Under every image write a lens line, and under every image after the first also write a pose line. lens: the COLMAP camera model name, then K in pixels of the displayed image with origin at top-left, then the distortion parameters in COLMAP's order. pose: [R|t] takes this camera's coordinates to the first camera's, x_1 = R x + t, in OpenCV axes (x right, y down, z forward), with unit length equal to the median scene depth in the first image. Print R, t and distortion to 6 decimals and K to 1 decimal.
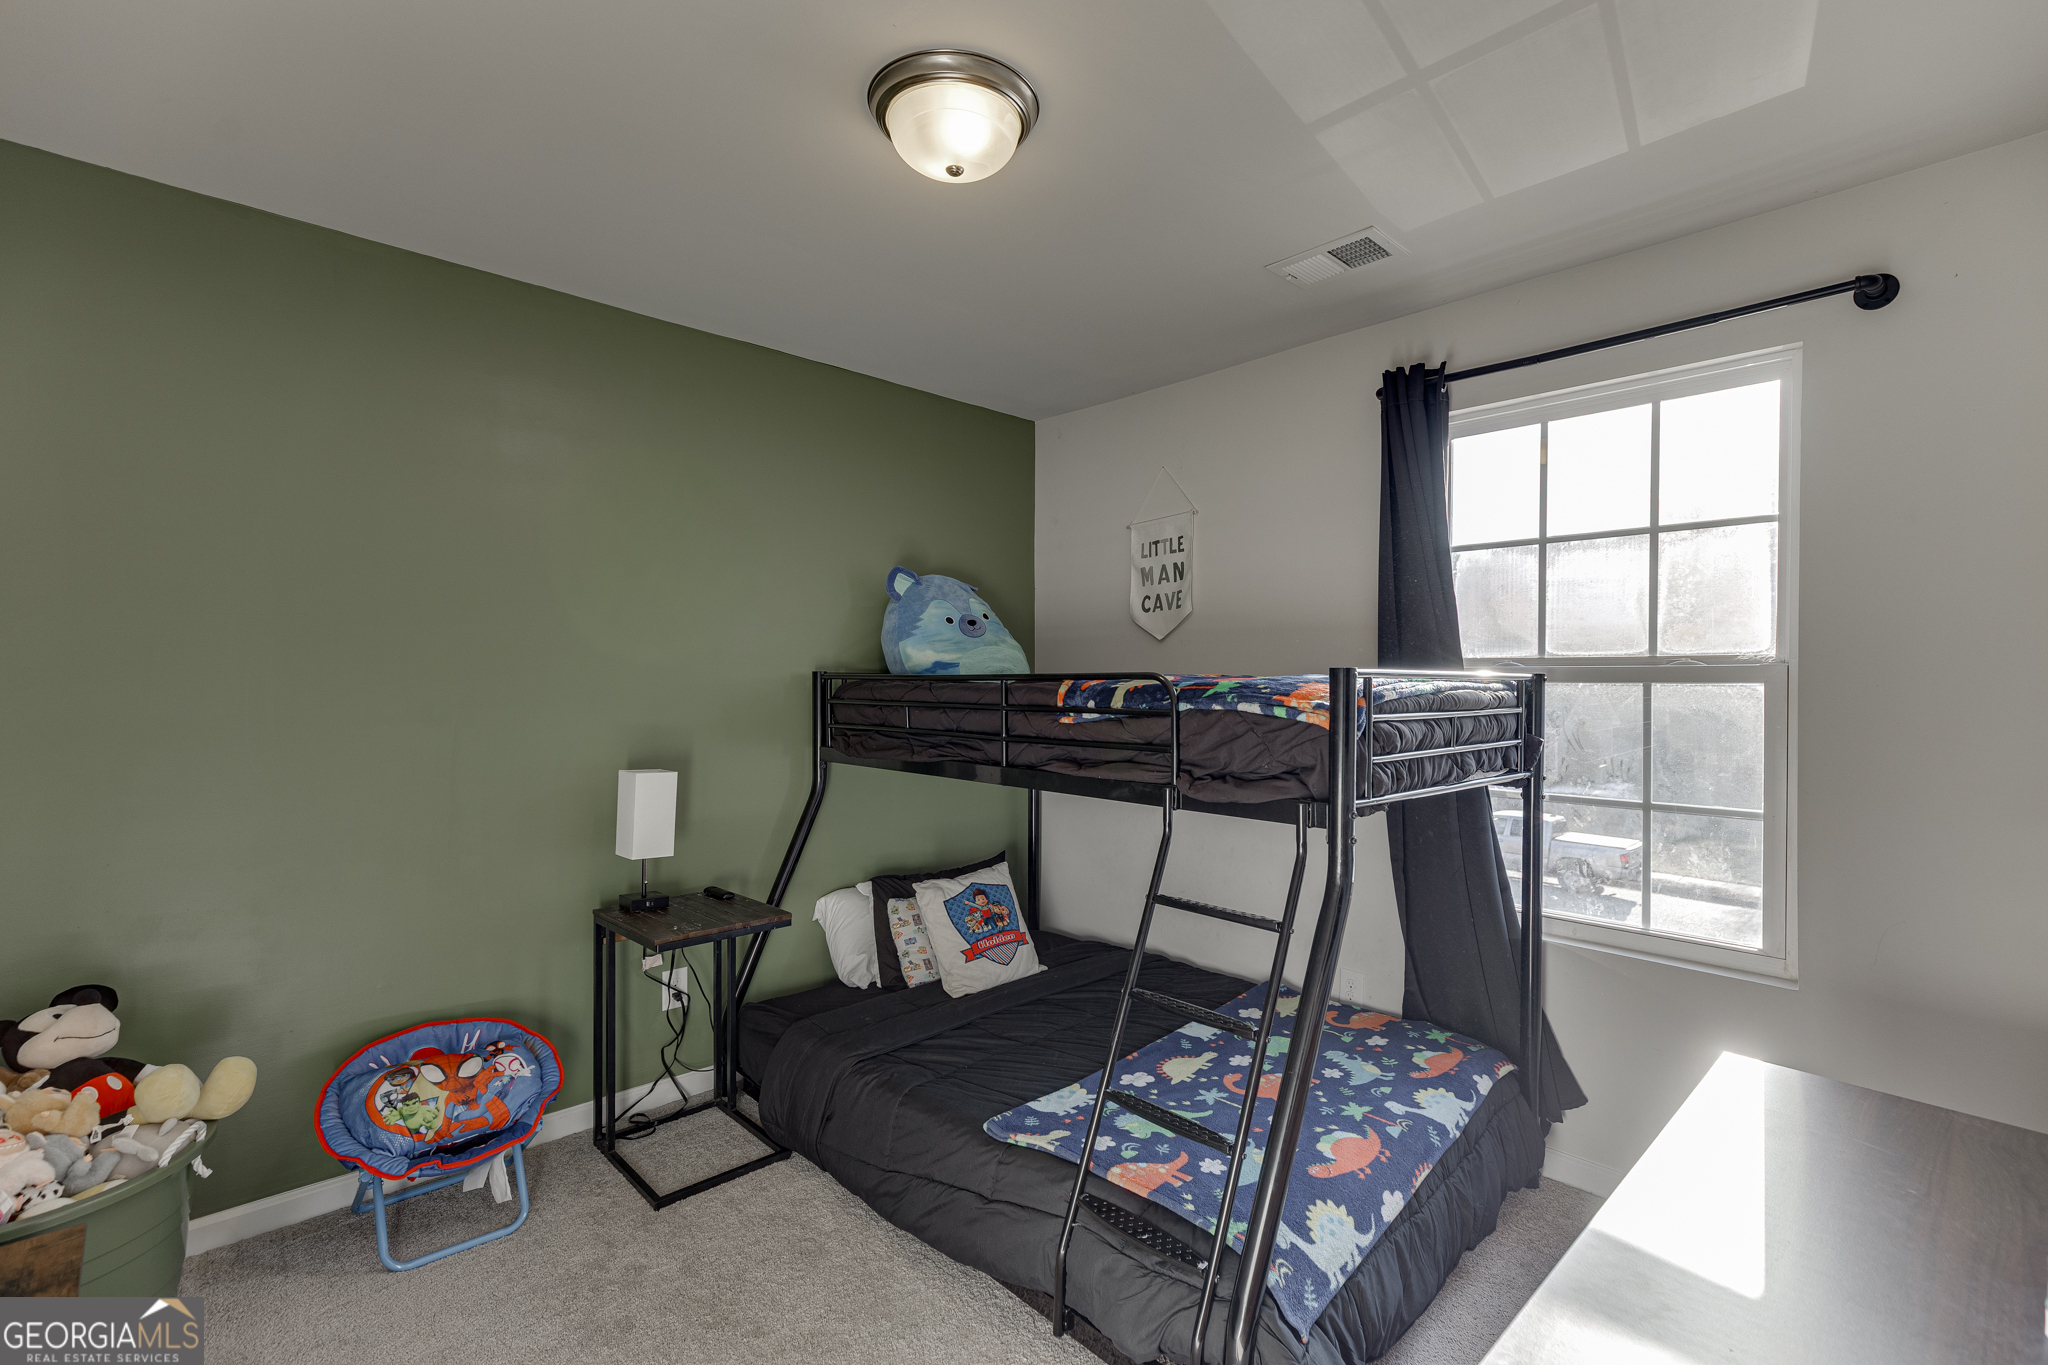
lens RADIAL K [[911.4, 0, 1035.3], [0, 911.4, 685.3], [0, 0, 1]] dist [0.003008, -0.000597]
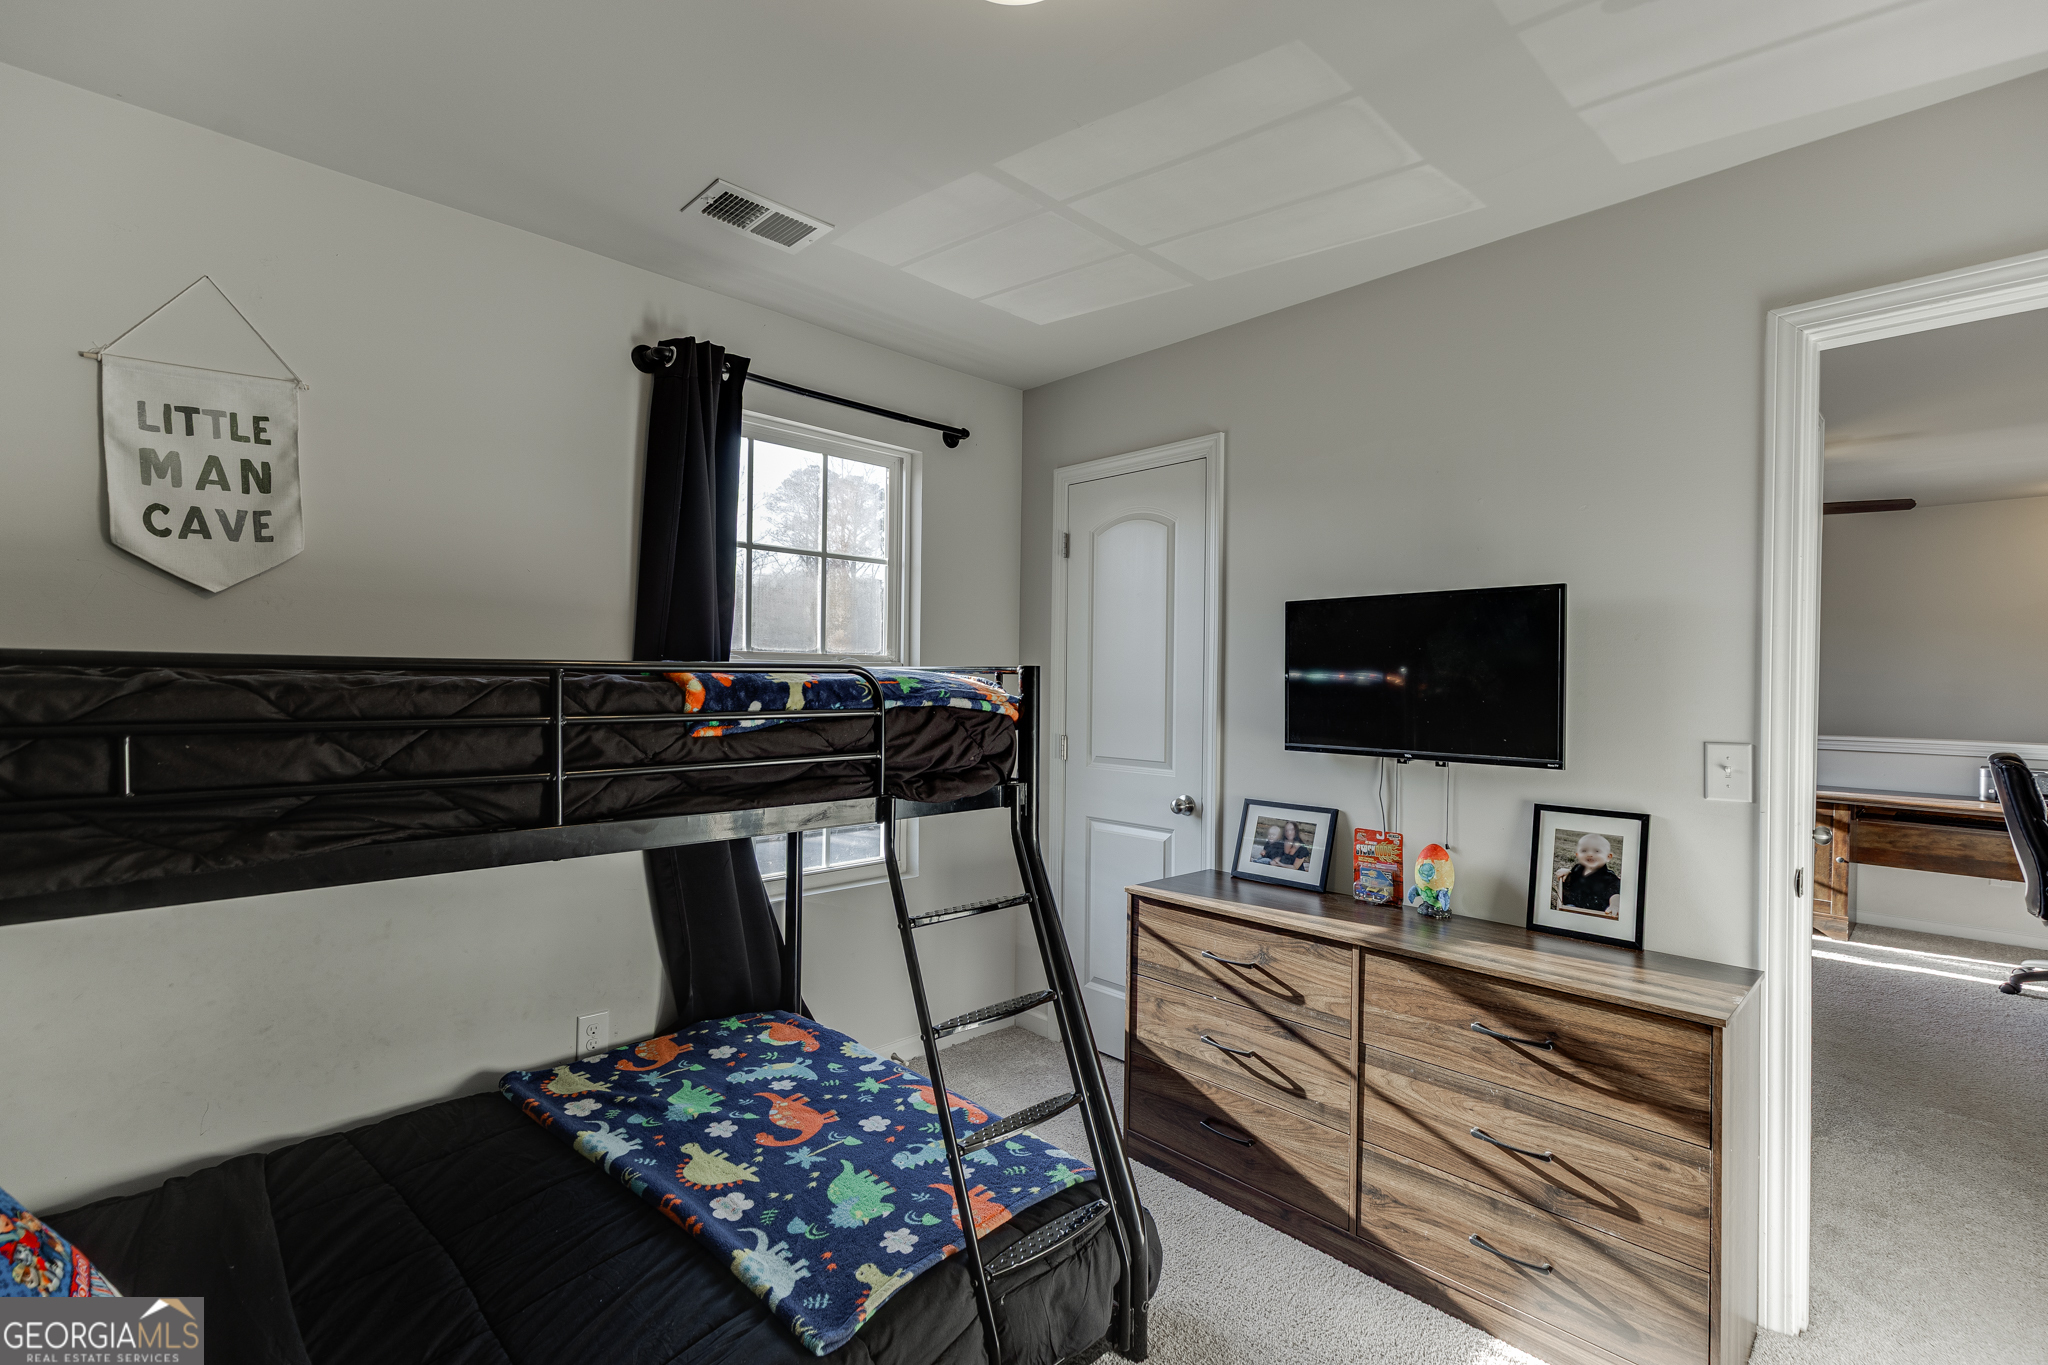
lens RADIAL K [[911.4, 0, 1035.3], [0, 911.4, 685.3], [0, 0, 1]] dist [0.003008, -0.000597]
pose [[-0.020674, -0.012110, 0.999713, -0.606722], [-0.007899, 0.999897, 0.011948, -0.005947], [-0.999755, -0.007650, -0.020767, 0.732497]]
